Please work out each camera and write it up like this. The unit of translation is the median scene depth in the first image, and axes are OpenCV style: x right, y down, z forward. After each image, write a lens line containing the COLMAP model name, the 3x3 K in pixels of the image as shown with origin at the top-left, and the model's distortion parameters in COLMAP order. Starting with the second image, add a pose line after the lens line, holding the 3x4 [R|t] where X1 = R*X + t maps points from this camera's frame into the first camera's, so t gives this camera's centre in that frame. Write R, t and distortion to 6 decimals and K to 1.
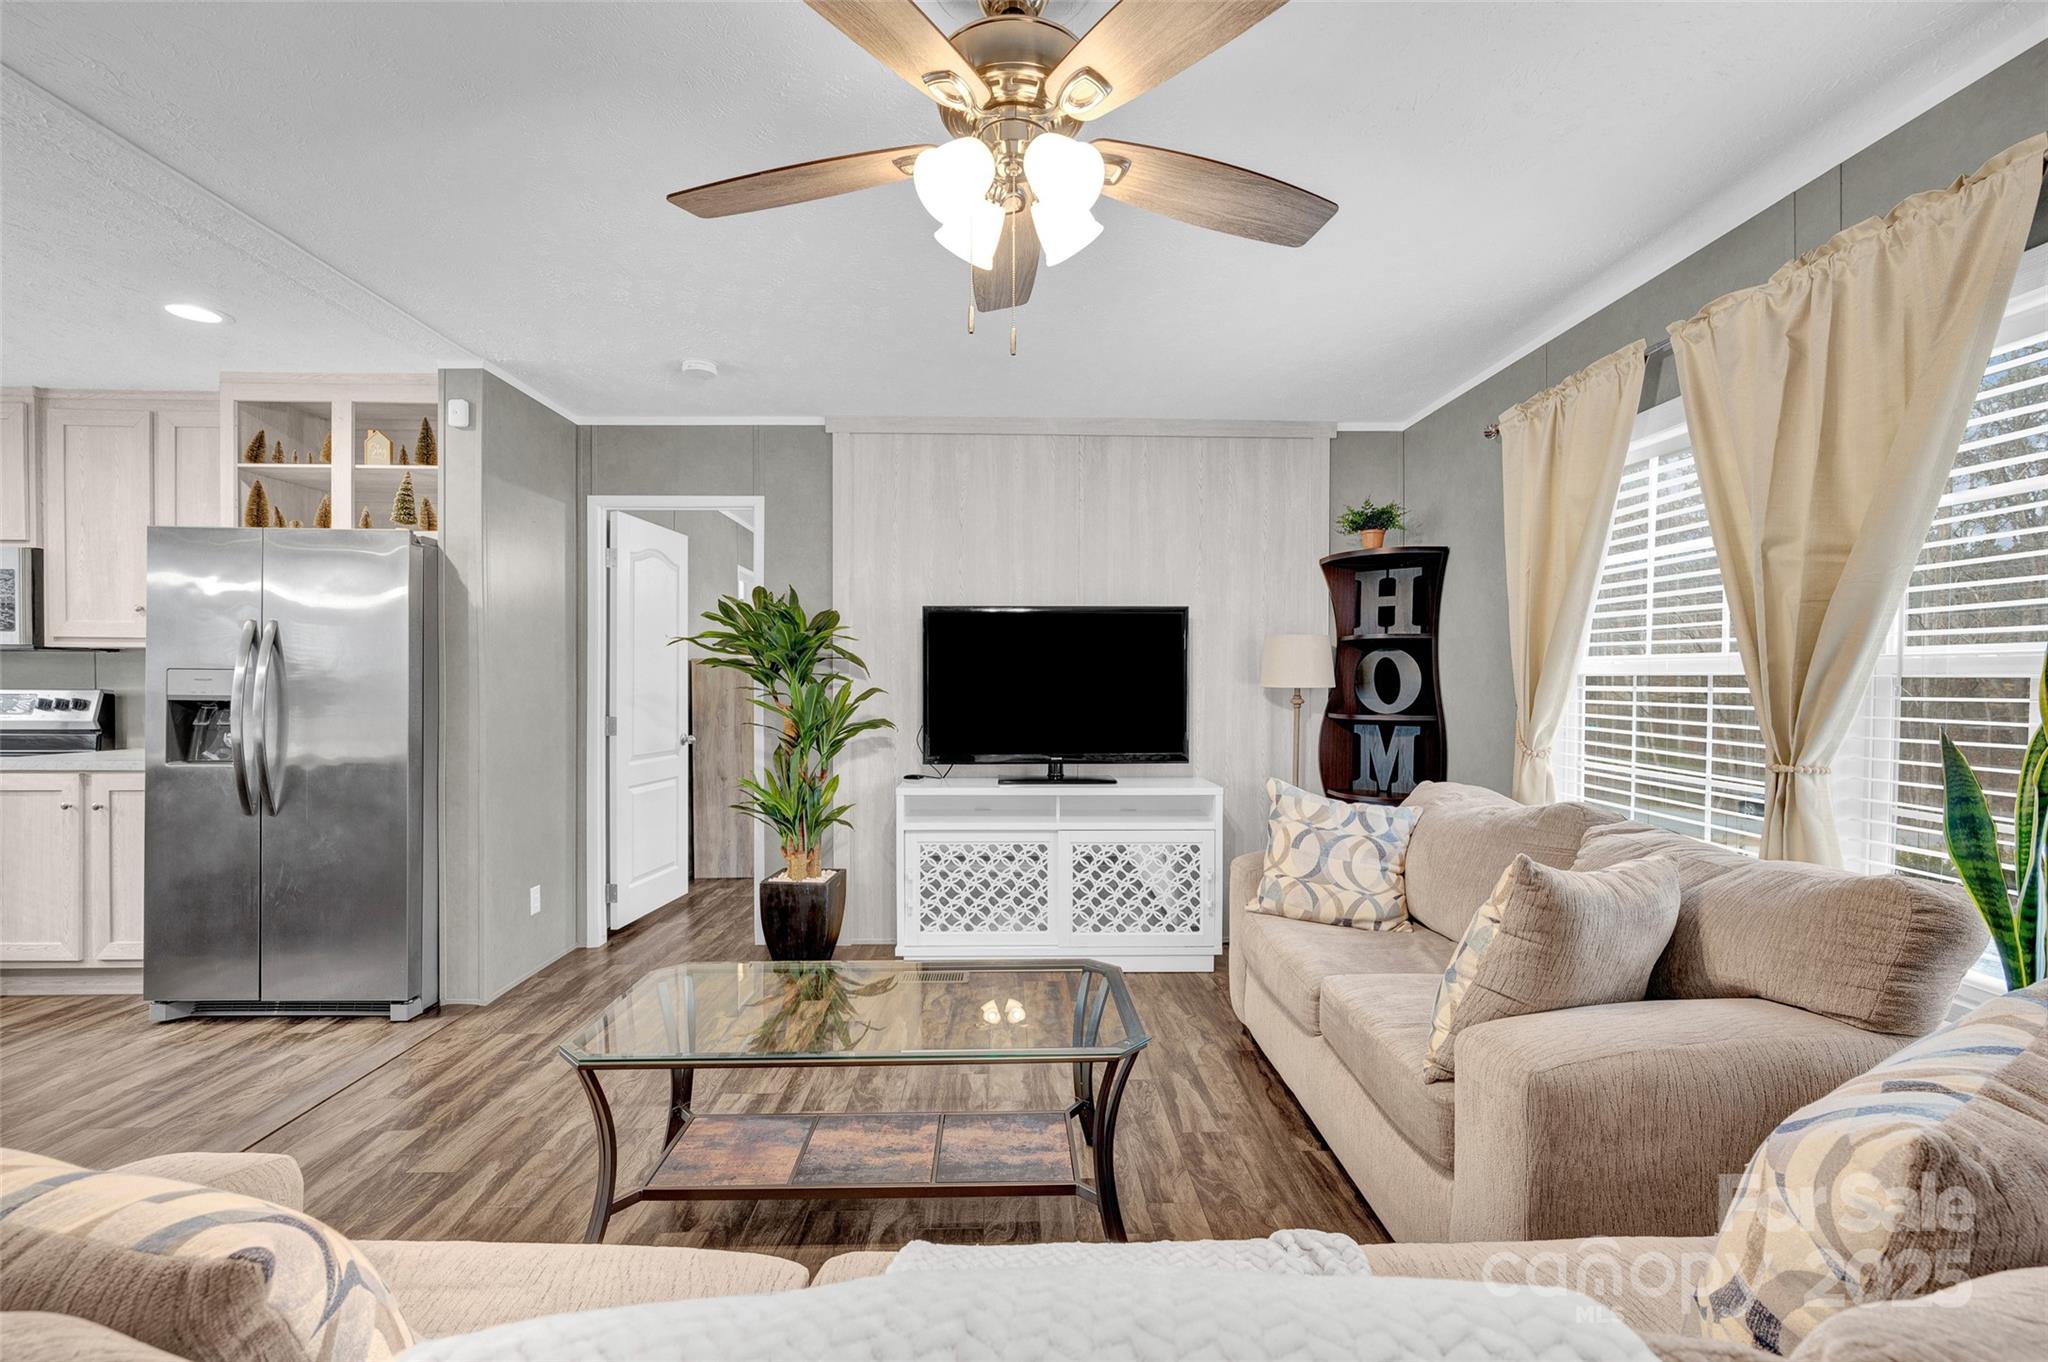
lens RADIAL K [[858.0, 0, 1033.8], [0, 858.0, 683.1], [0, 0, 1]] dist [0.002912, 0.000387]
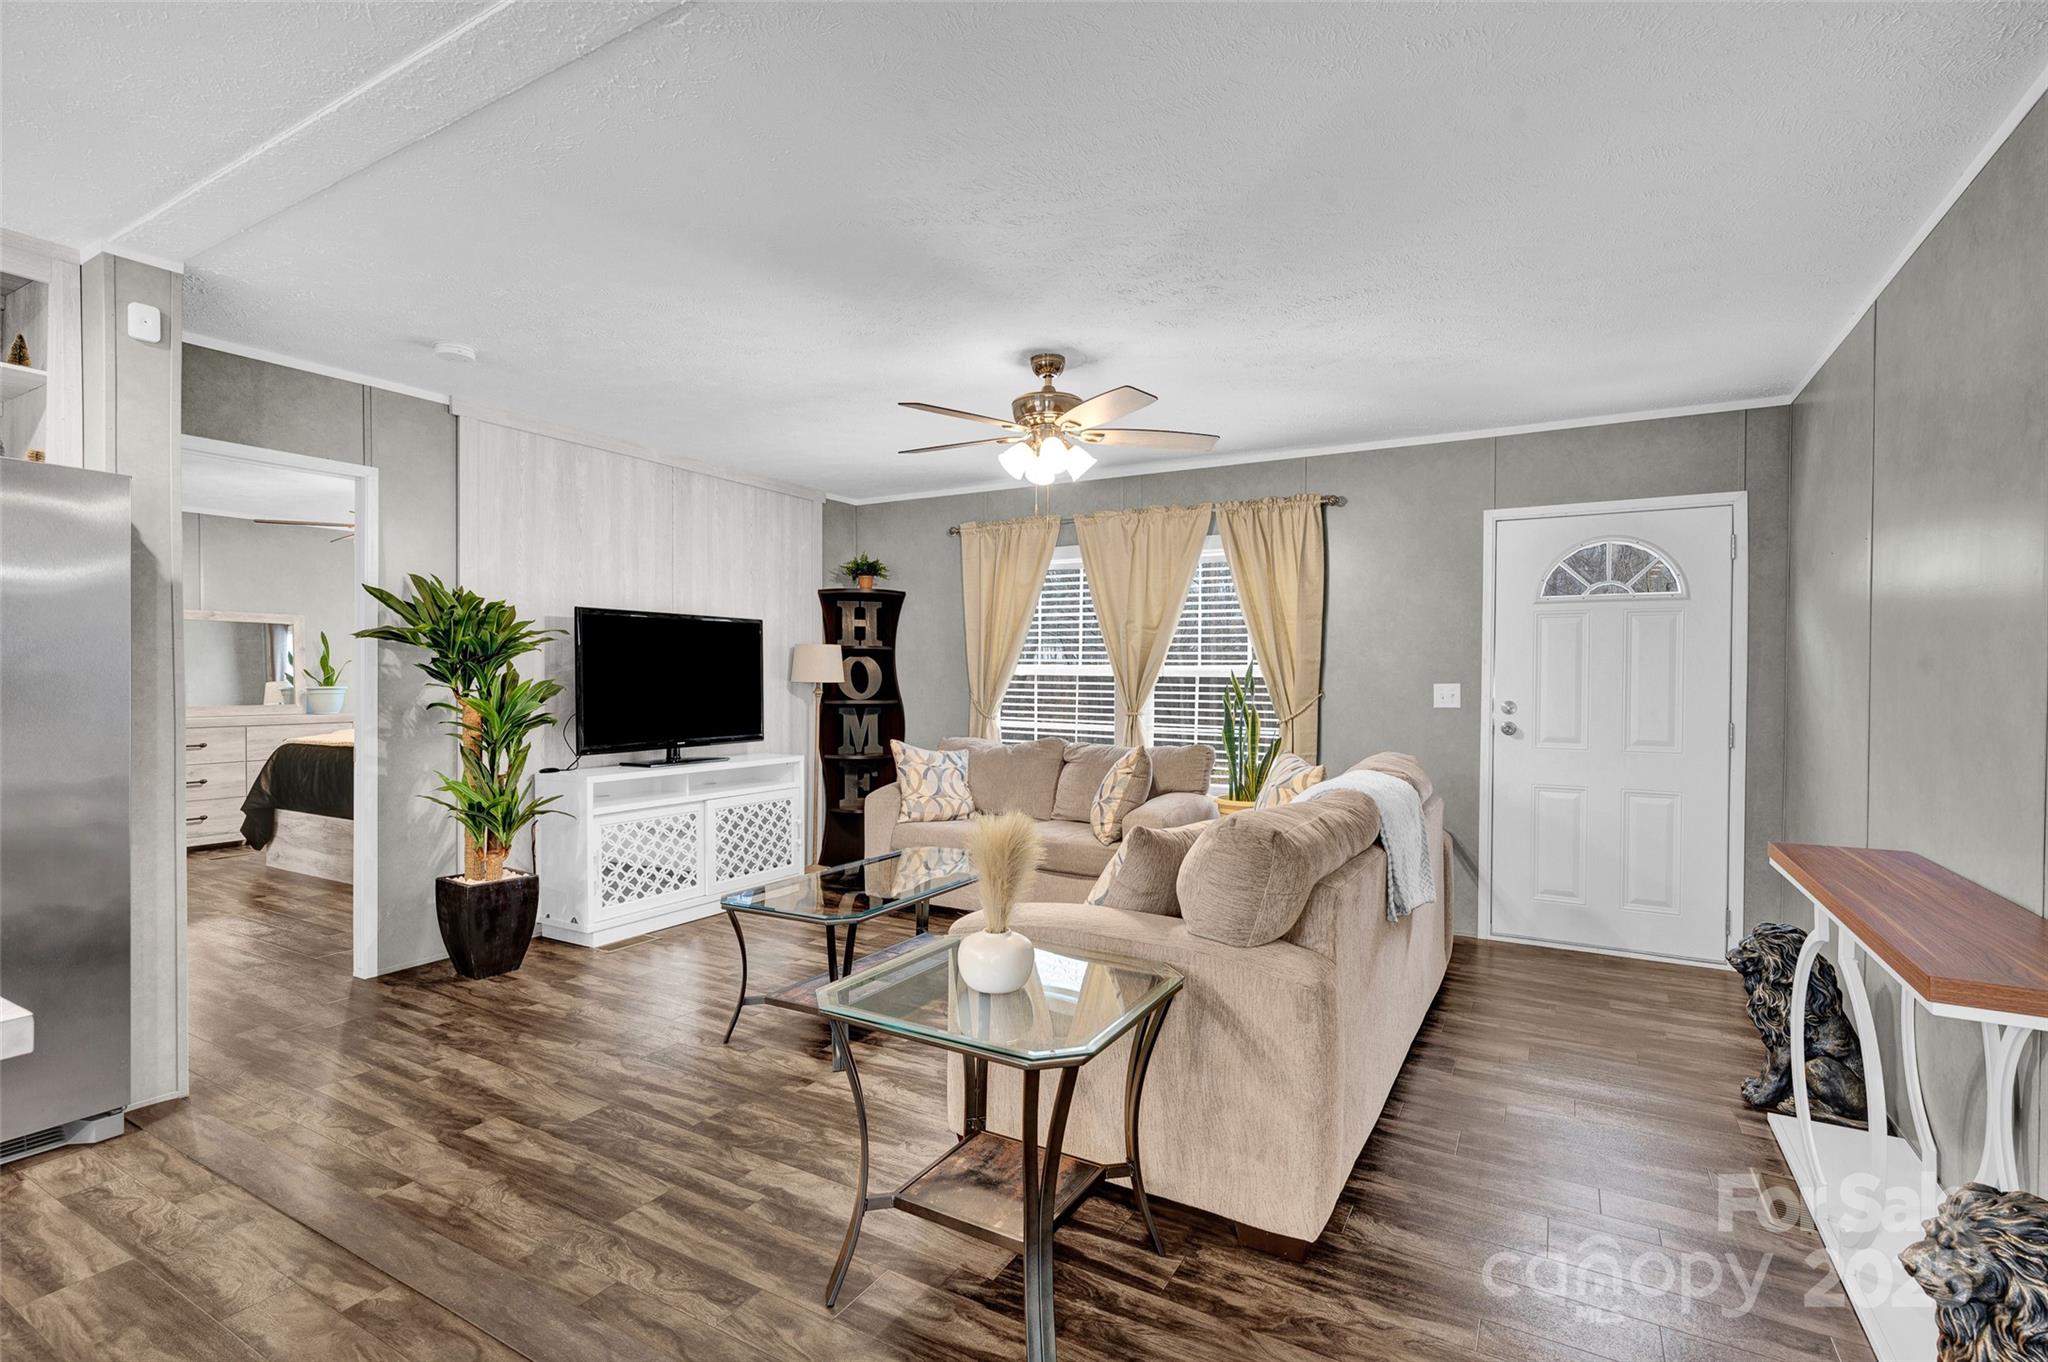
lens RADIAL K [[943.9, 0, 1022.9], [0, 943.9, 664.6], [0, 0, 1]] dist [-0.000578, -0.000355]
pose [[0.519820, 0.012426, 0.854185, -0.840714], [-0.000482, 0.999898, -0.014252, -0.001581], [-0.854275, 0.006997, 0.519773, -0.075511]]
